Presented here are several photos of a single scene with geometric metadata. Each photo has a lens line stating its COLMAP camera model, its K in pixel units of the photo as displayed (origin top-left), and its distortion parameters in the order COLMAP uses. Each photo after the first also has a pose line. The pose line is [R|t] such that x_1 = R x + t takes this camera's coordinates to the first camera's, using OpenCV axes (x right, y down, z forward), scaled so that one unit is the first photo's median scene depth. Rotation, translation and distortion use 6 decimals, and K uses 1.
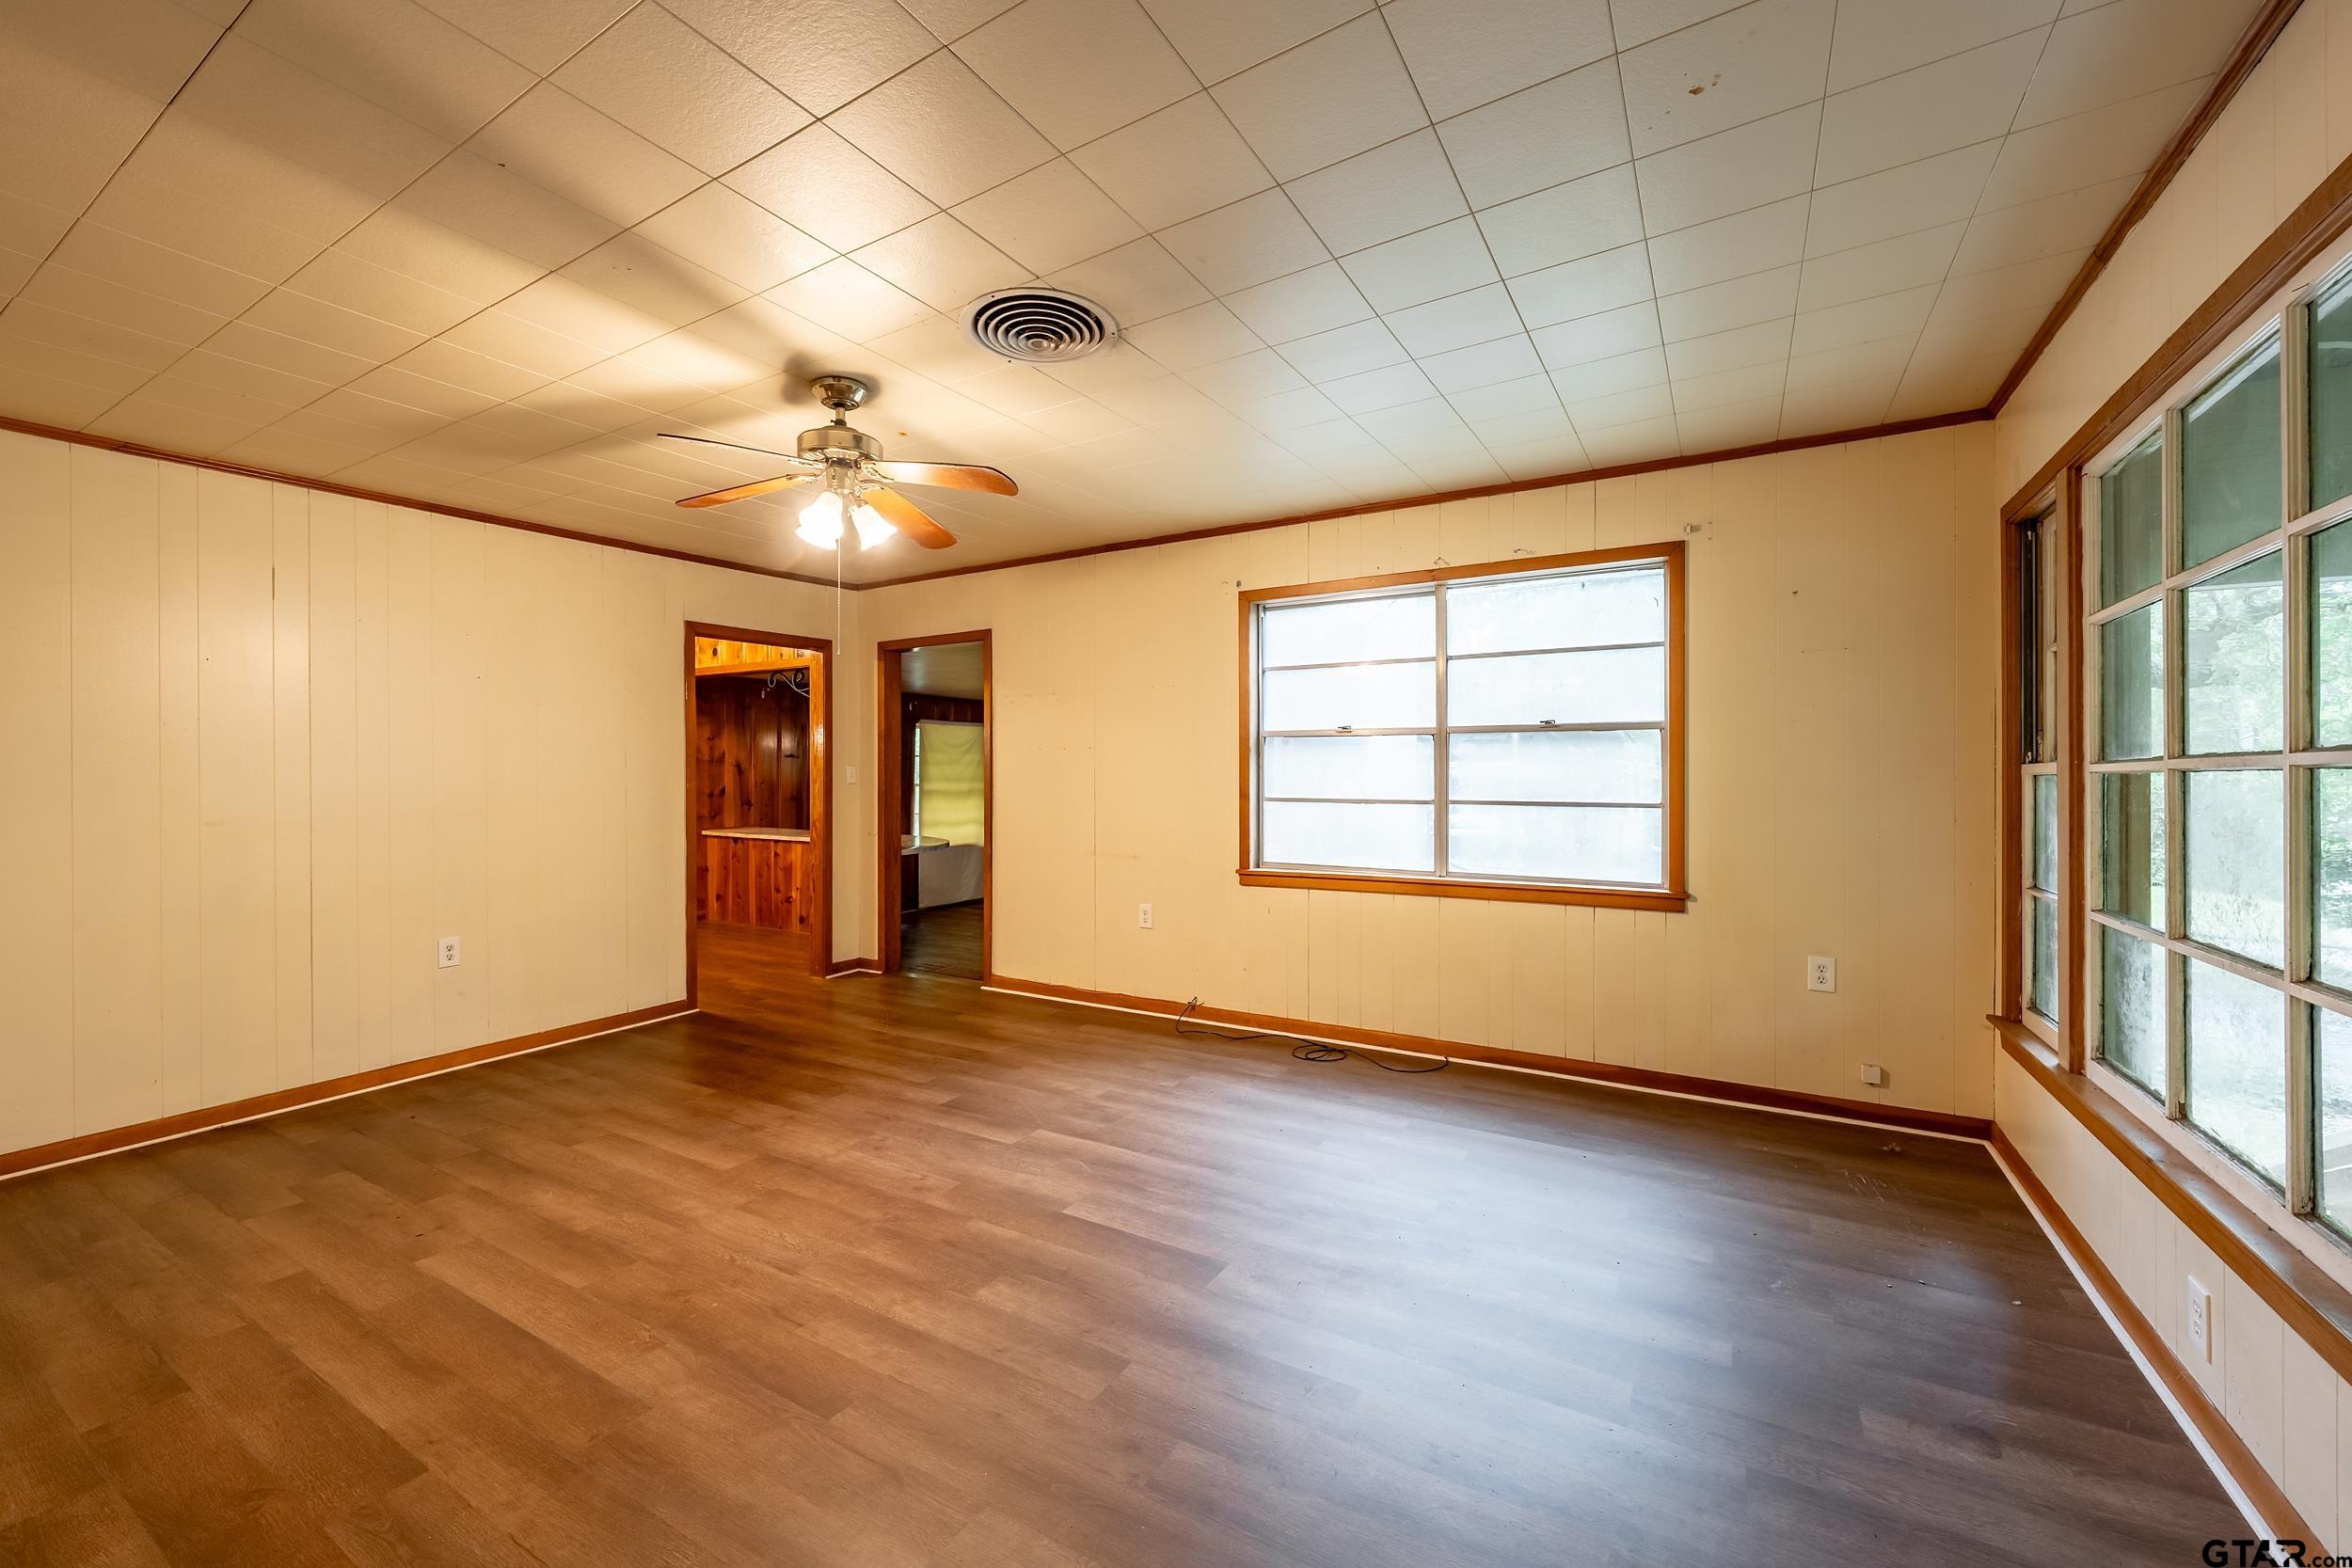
lens RADIAL K [[944.1, 0, 1166.8], [0, 944.1, 769.3], [0, 0, 1]] dist [0.000495, 0.000239]
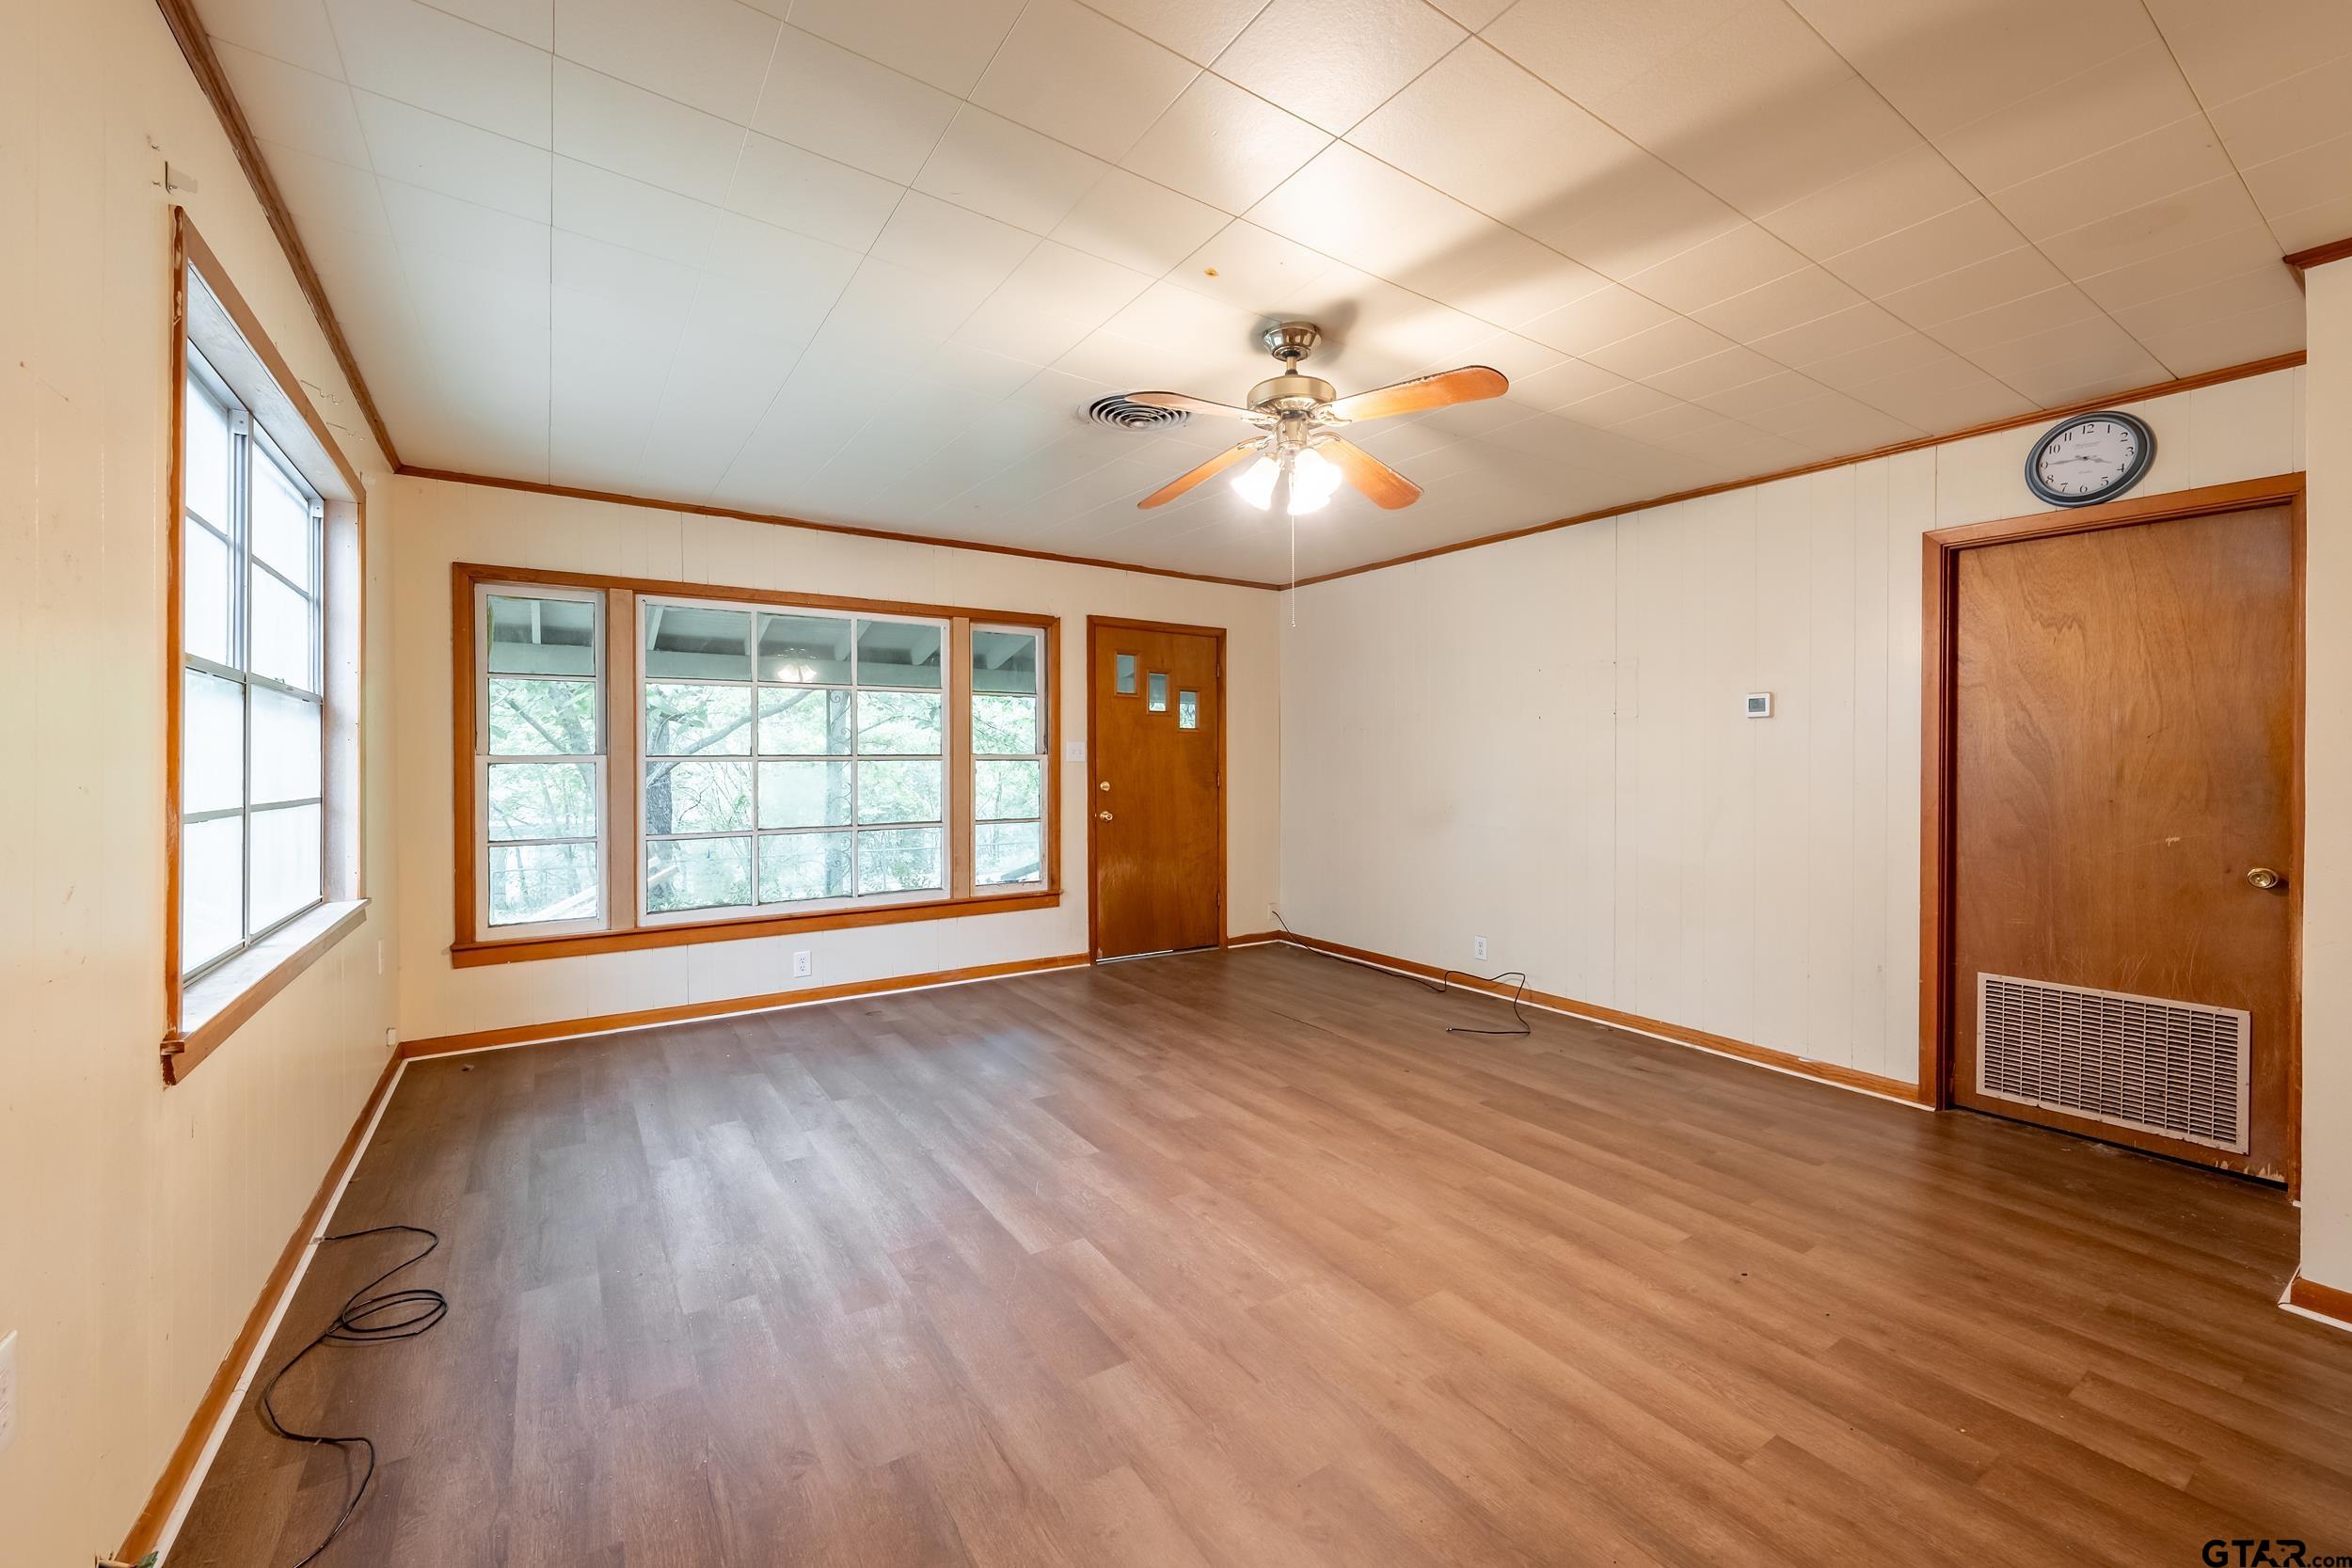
lens RADIAL K [[944.1, 0, 1163.5], [0, 944.1, 769.9], [0, 0, 1]] dist [0.000495, 0.000239]
pose [[-0.905159, -0.000229, 0.425074, -0.547384], [-0.000012, 1.000000, 0.000514, 0.013567], [-0.425074, 0.000460, -0.905158, 1.656672]]
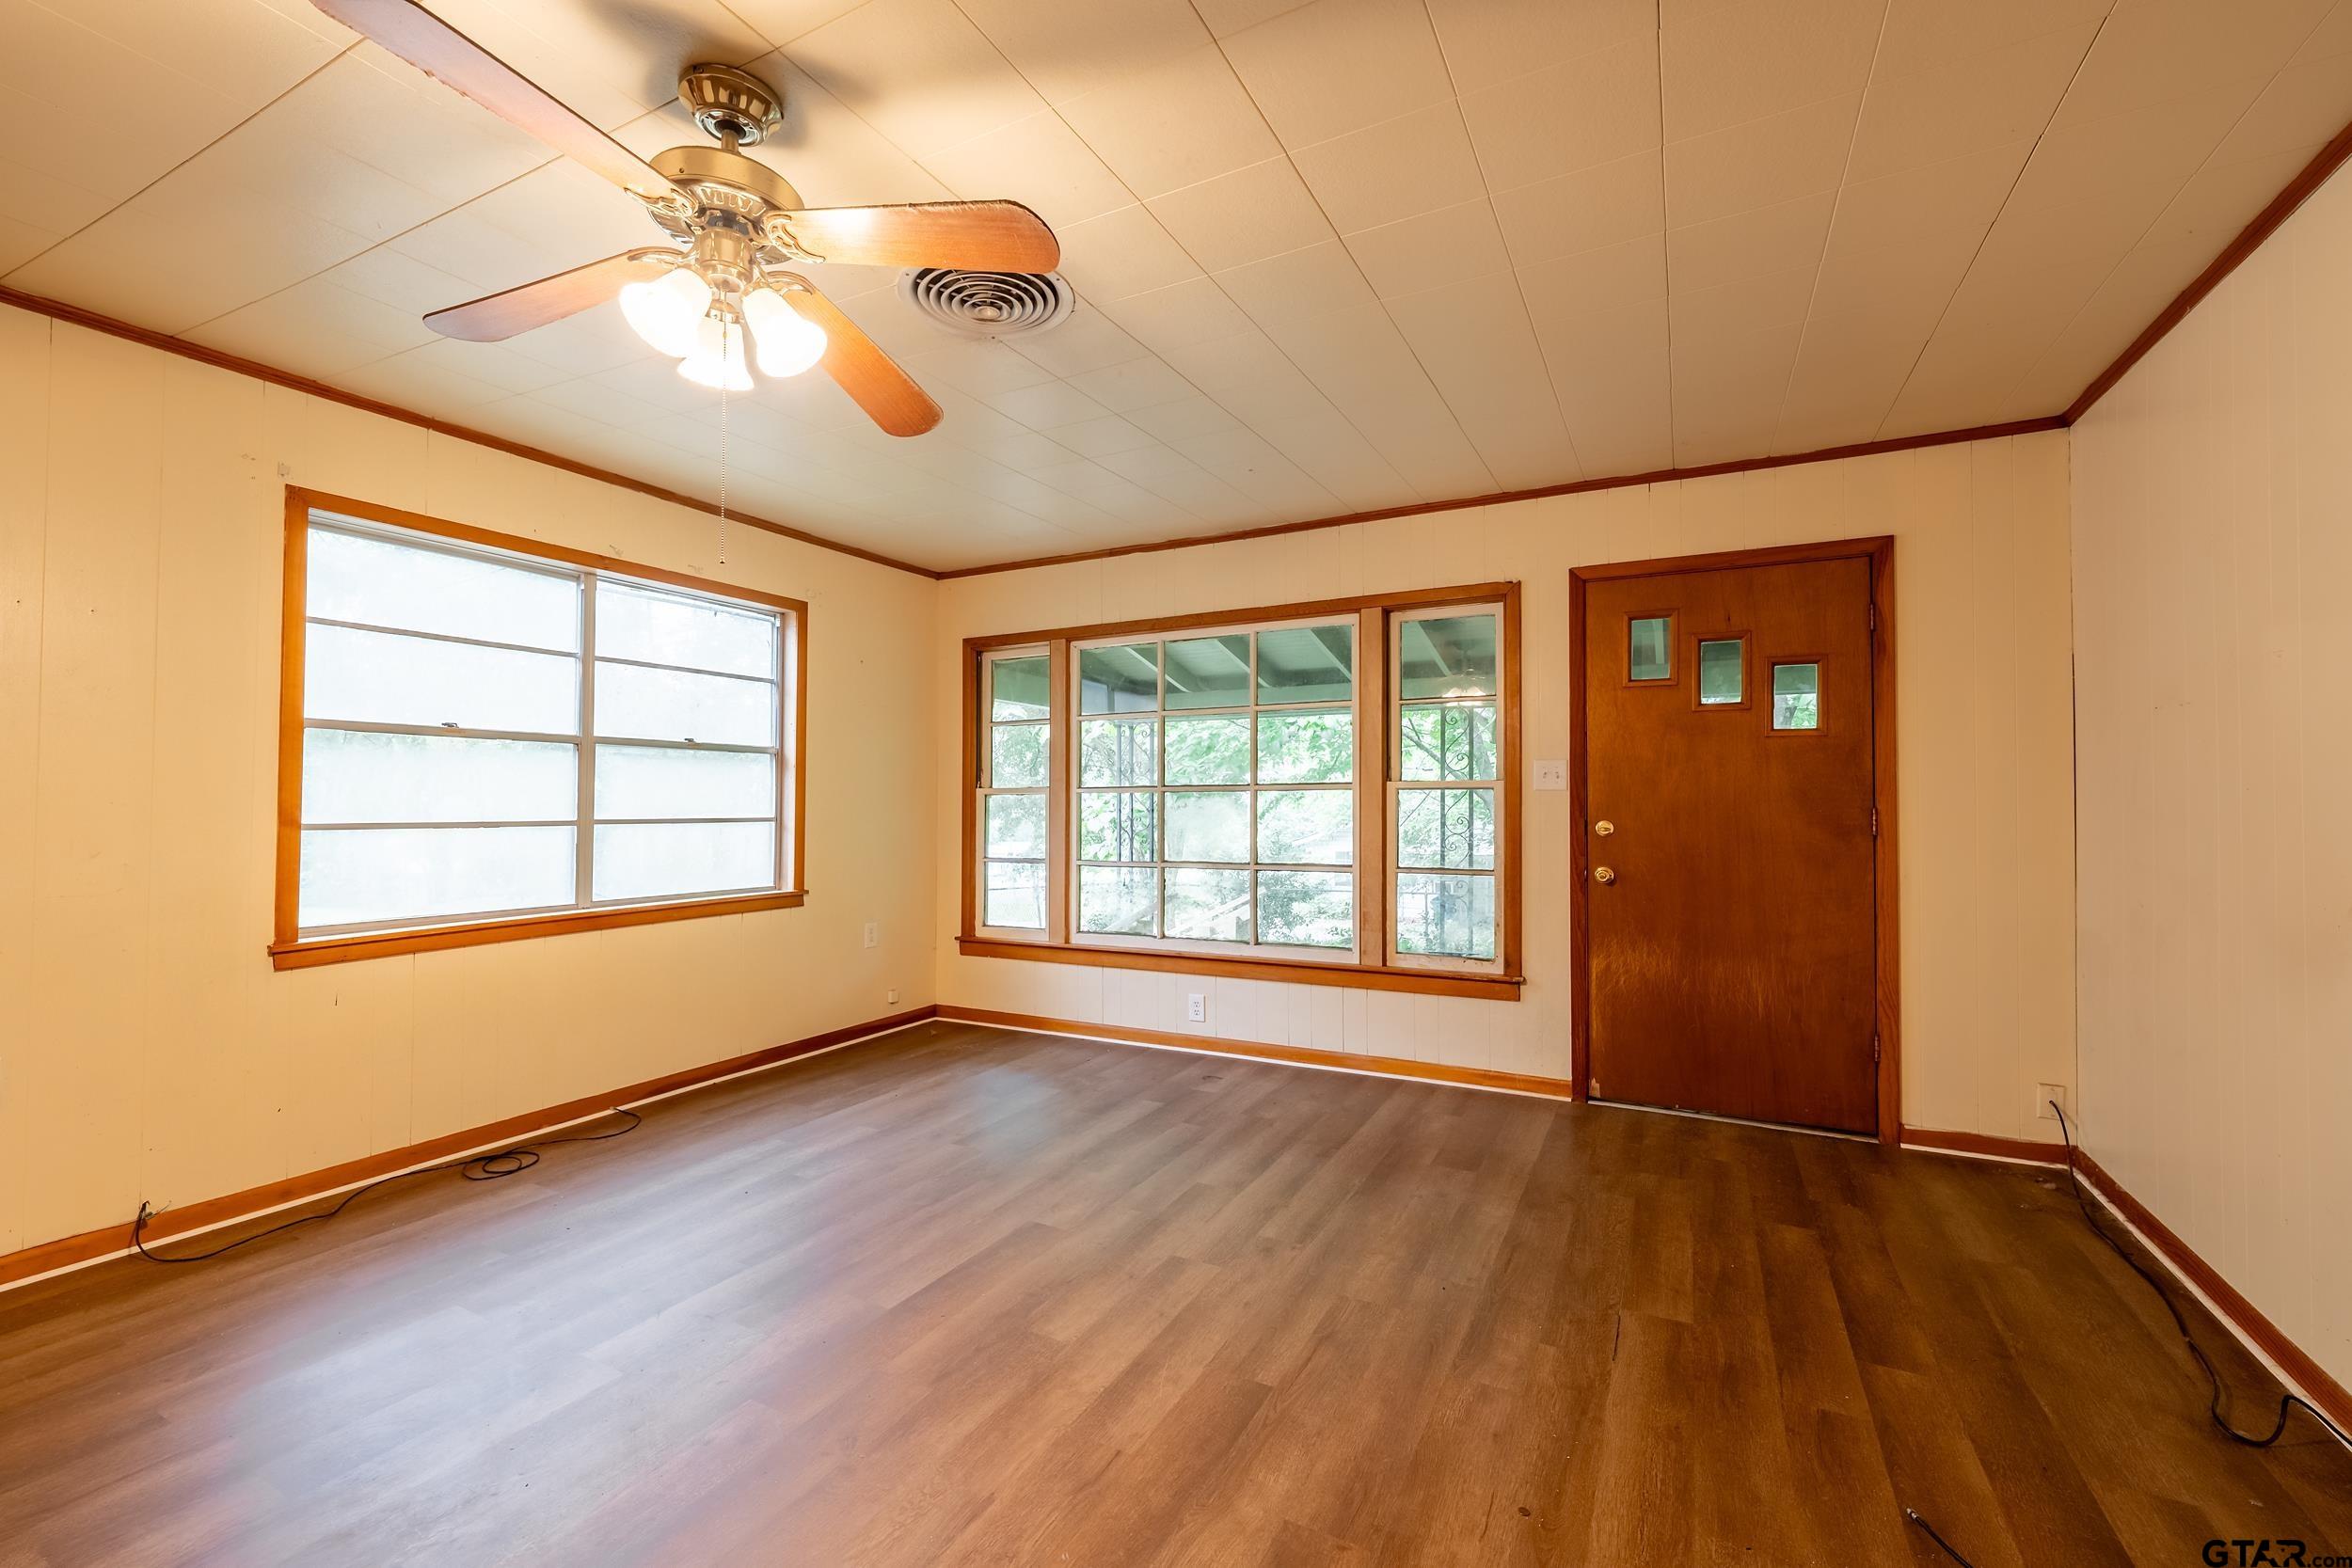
lens RADIAL K [[962.1, 0, 1183.0], [0, 962.1, 783.1], [0, 0, 1]] dist [-0.000218, 0.000380]
pose [[-0.070432, 0.021481, 0.997285, -0.822804], [-0.006052, 0.999741, -0.021961, 0.019313], [-0.997498, -0.007582, -0.070283, 0.673248]]
